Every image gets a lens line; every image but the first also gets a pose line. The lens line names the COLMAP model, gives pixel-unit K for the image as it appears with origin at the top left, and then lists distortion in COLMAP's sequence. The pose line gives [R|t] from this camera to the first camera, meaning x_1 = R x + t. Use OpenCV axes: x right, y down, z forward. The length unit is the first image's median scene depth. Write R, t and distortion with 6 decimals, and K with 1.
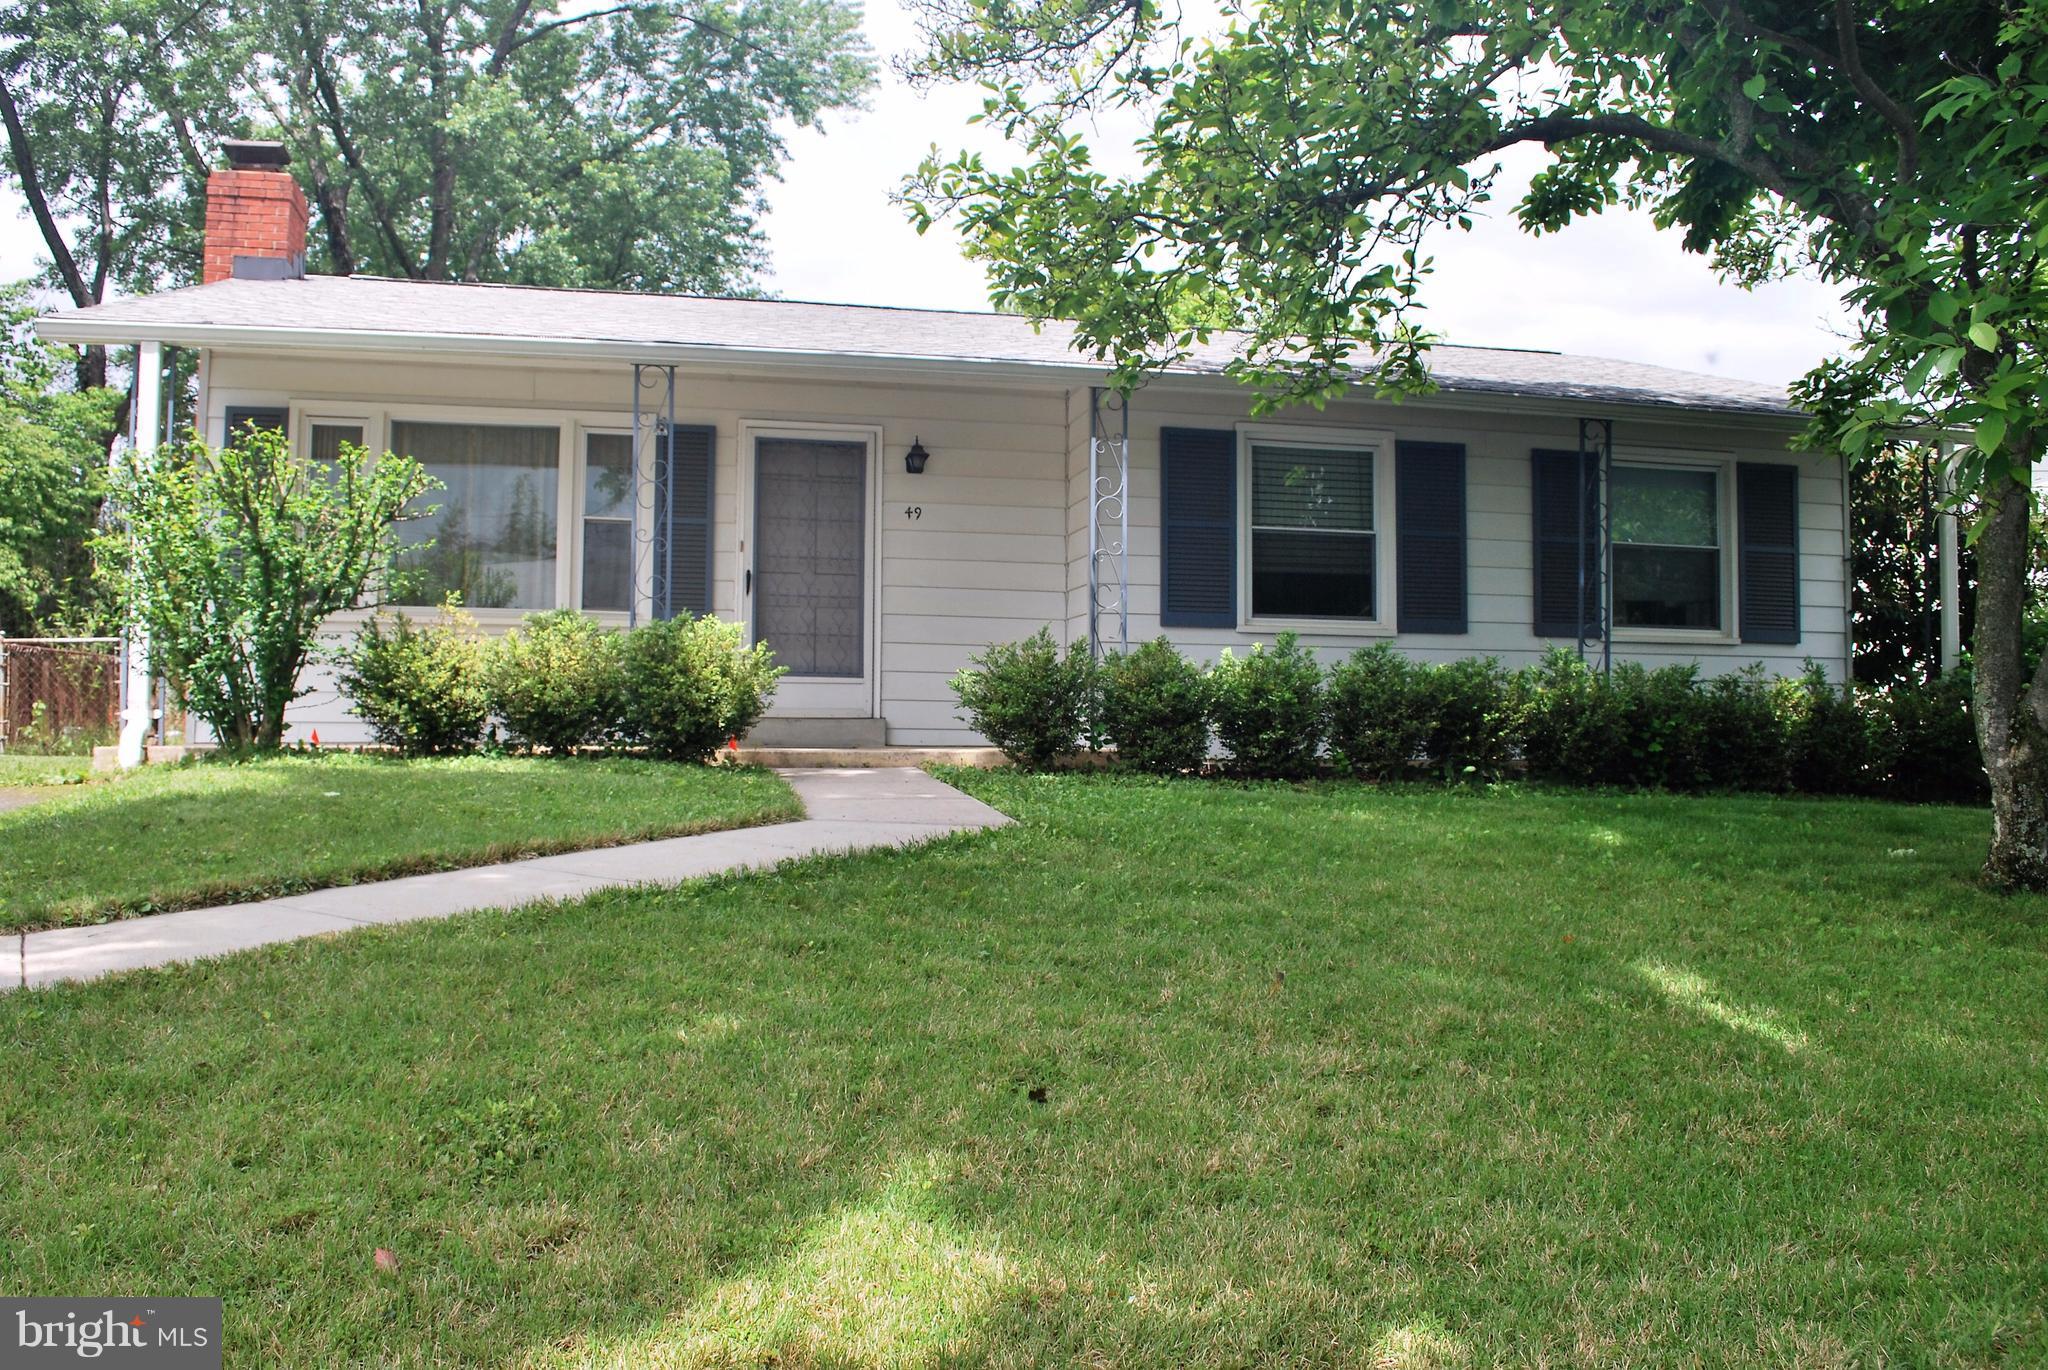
lens RADIAL K [[1623.8, 0, 1024.0], [0, 1623.8, 685.0], [0, 0, 1]] dist [-0.083448, -0.004054]
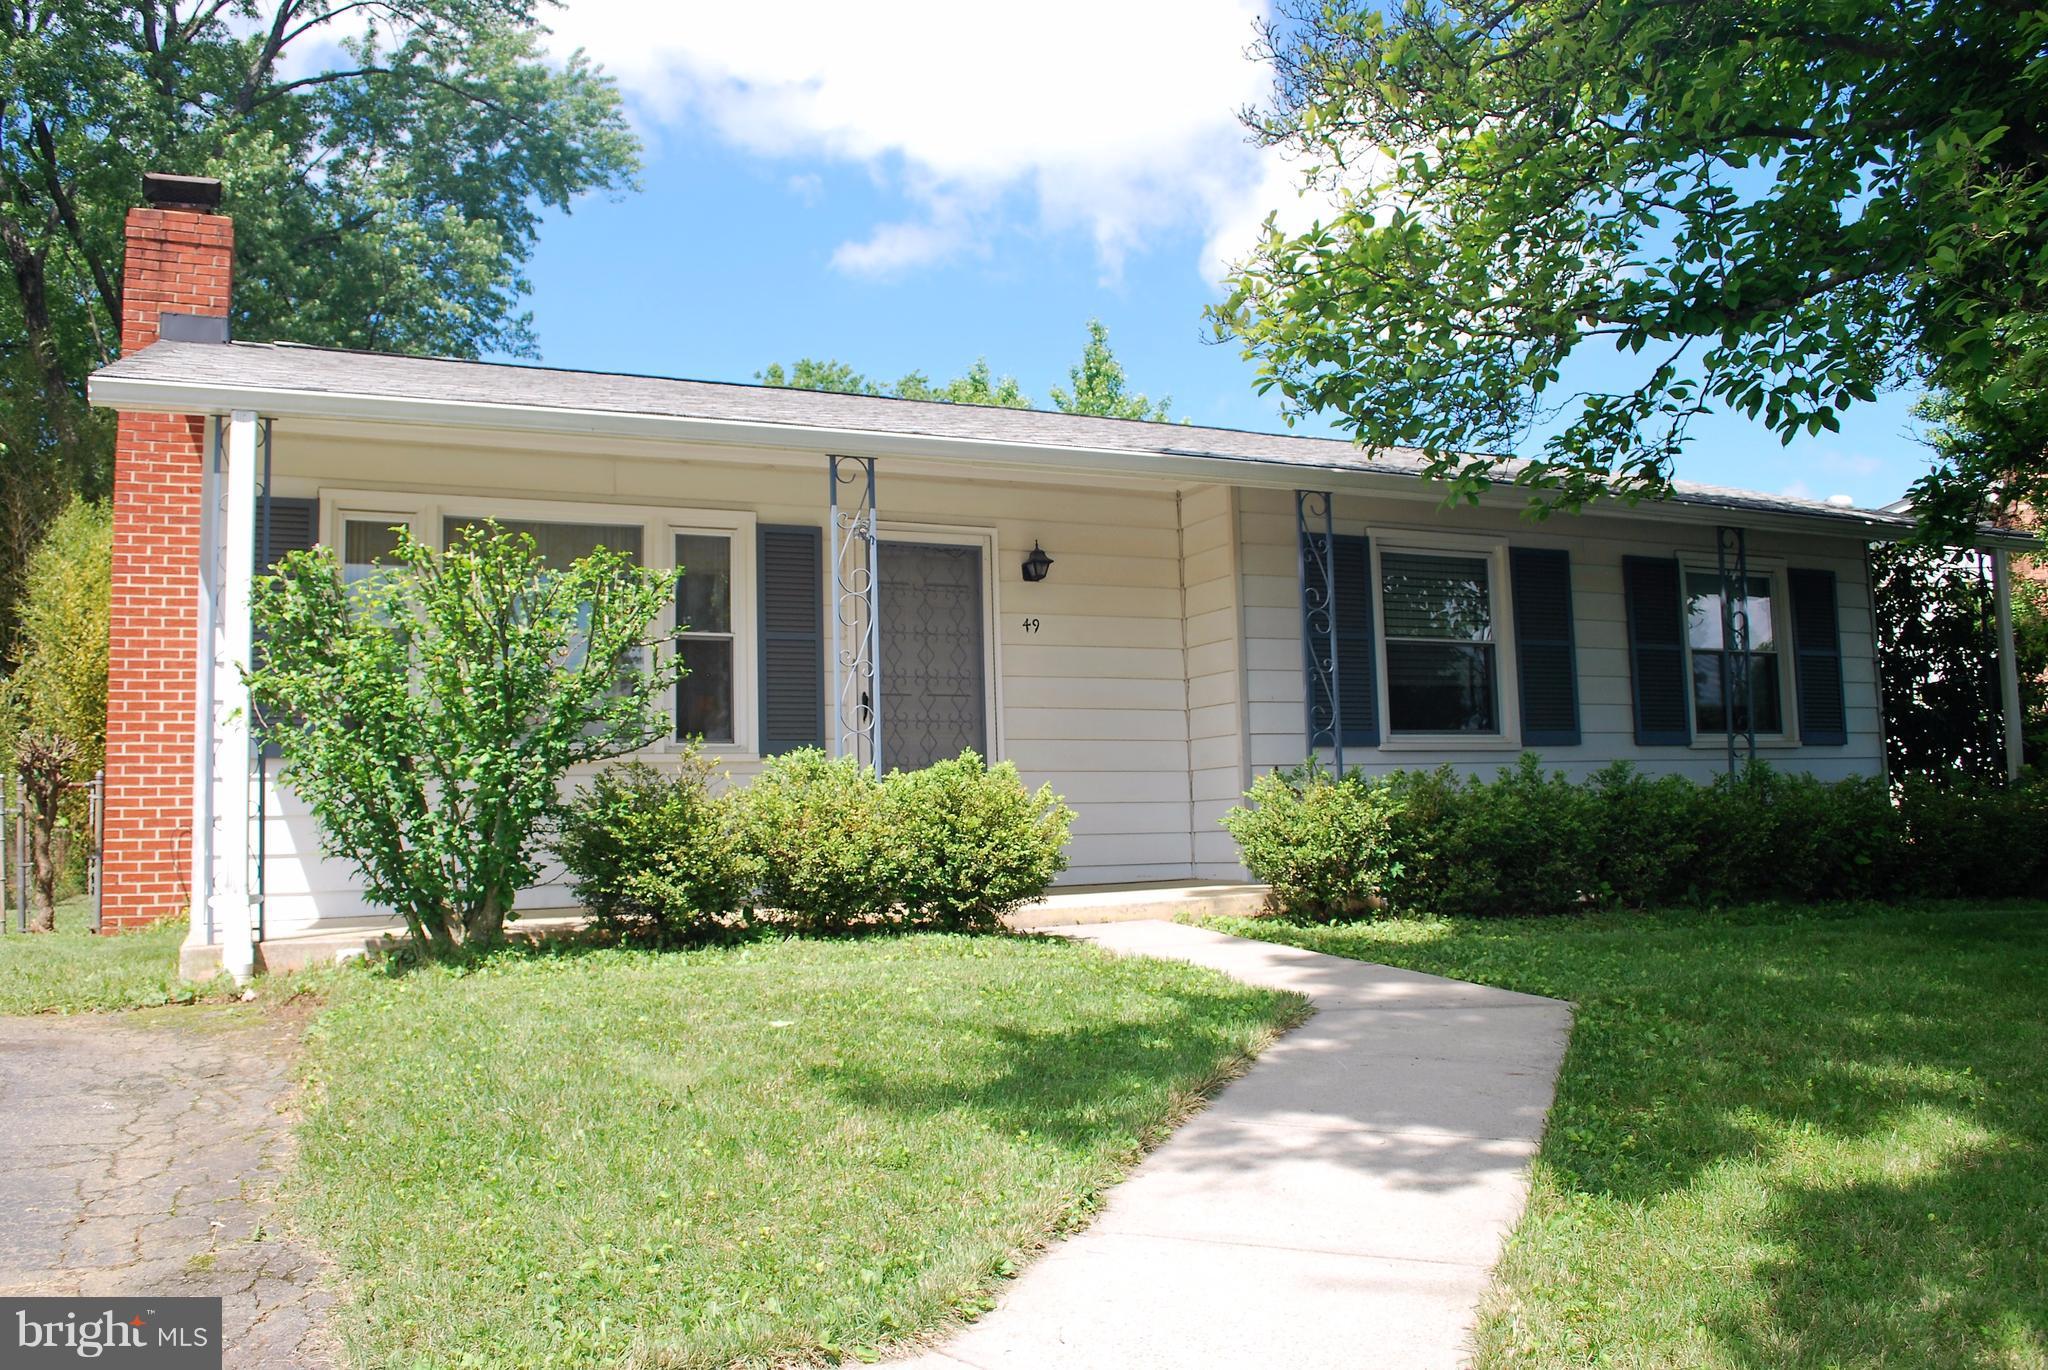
lens RADIAL K [[1623.8, 0, 1024.0], [0, 1623.8, 685.0], [0, 0, 1]] dist [-0.083448, -0.004054]
pose [[0.975942, -0.014061, 0.217578, -0.268733], [0.026295, 0.998225, -0.053438, -0.025649], [-0.216441, 0.057873, 0.974579, 0.130356]]
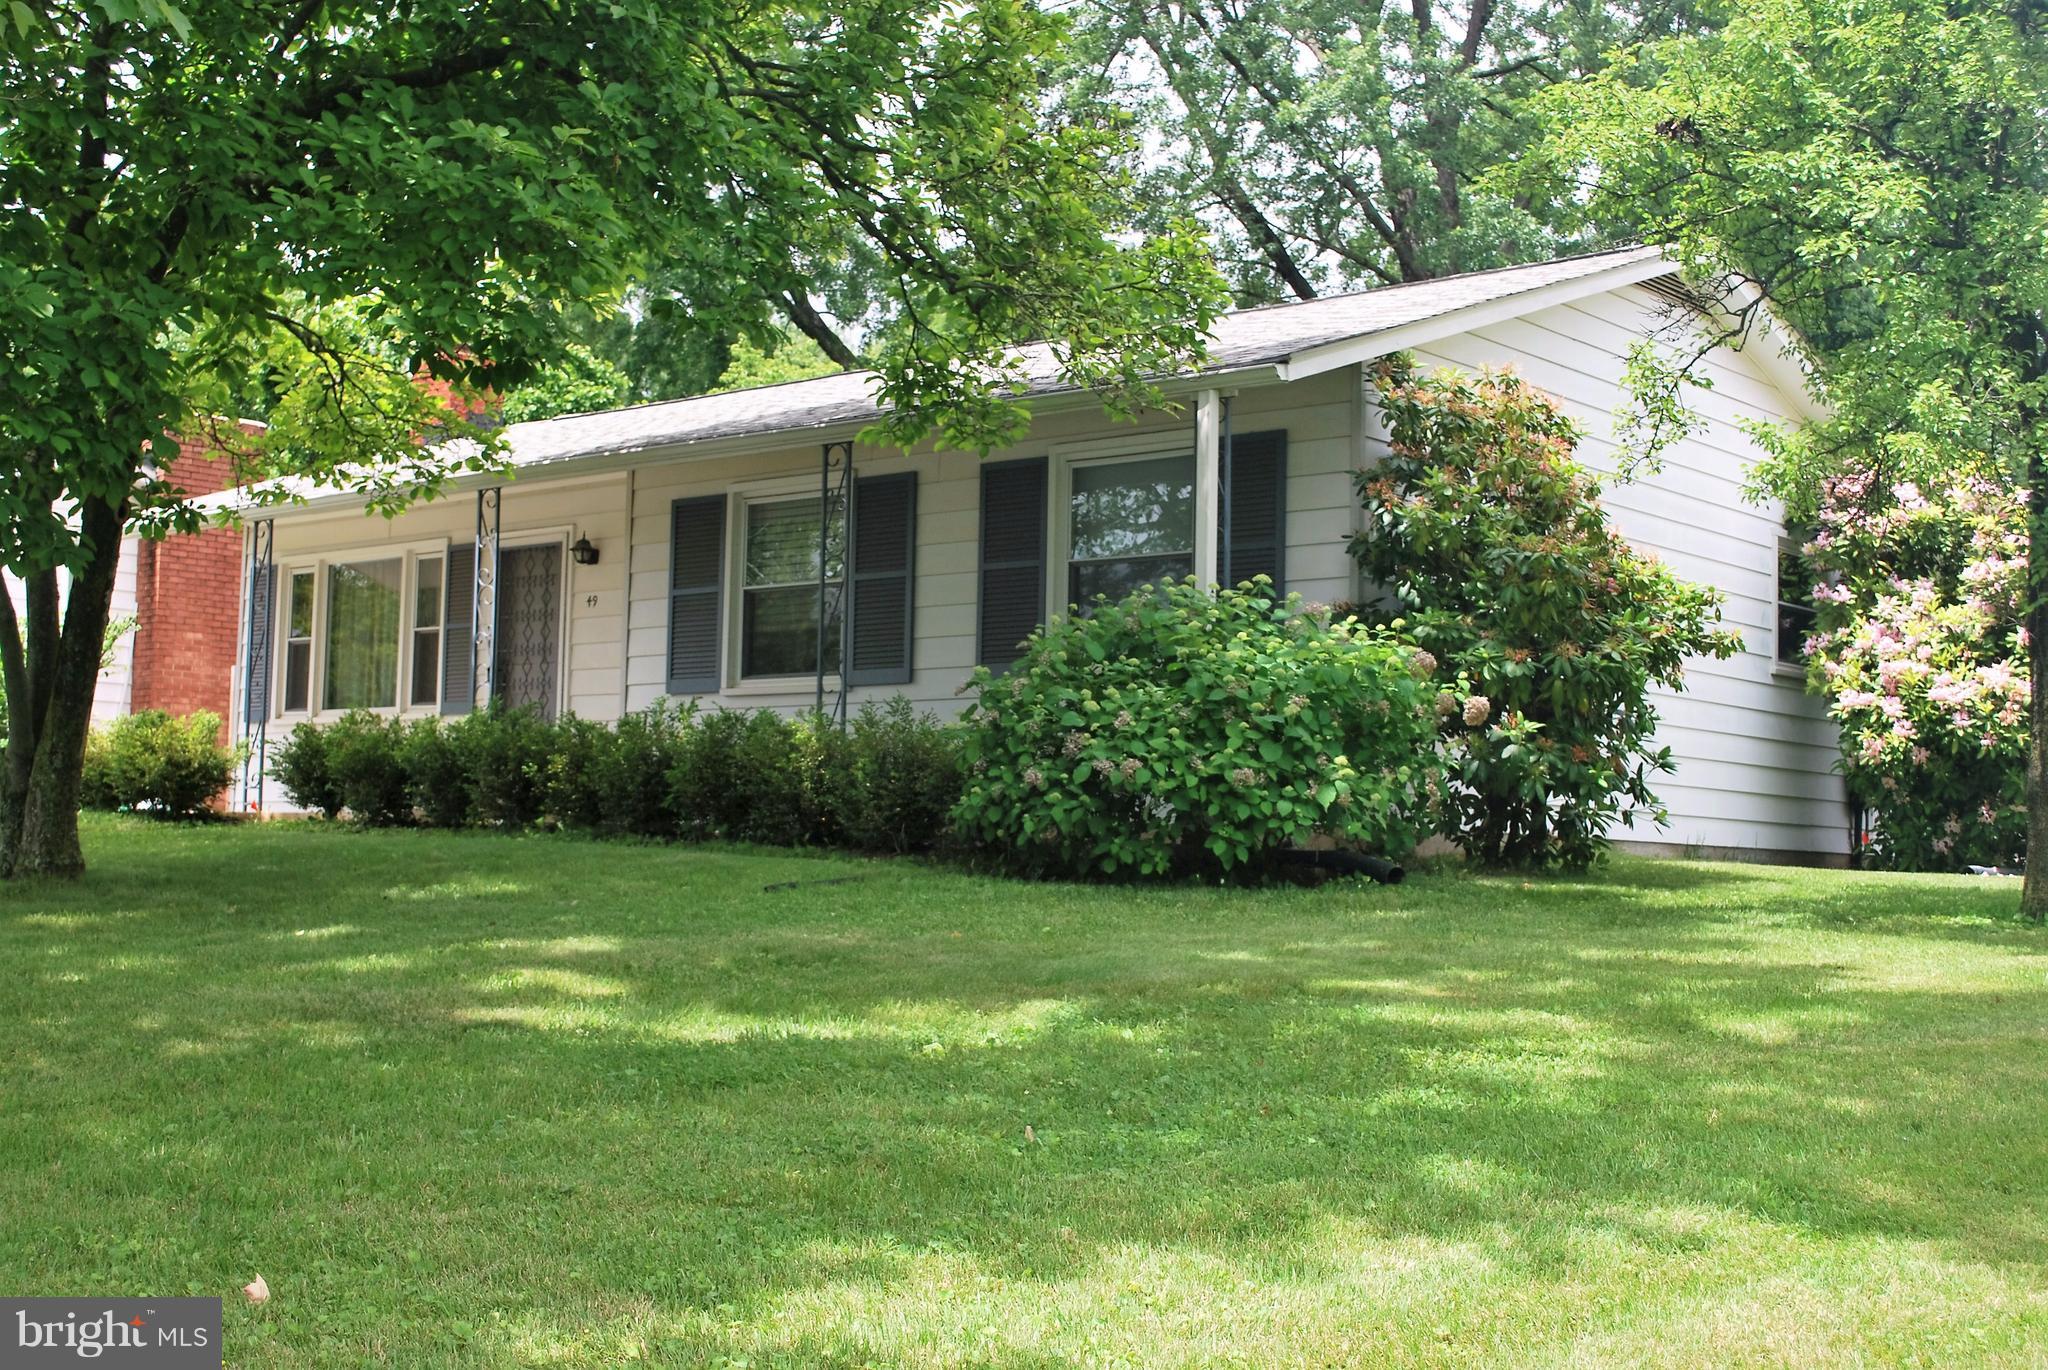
lens RADIAL K [[2652.2, 0, 1024.0], [0, 2652.2, 685.0], [0, 0, 1]] dist [-0.214043, -0.005384]
pose [[0.604452, -0.055495, -0.794706, 1.516485], [0.017567, 0.998257, -0.056348, 0.054993], [0.796448, 0.020099, 0.604373, 0.164074]]
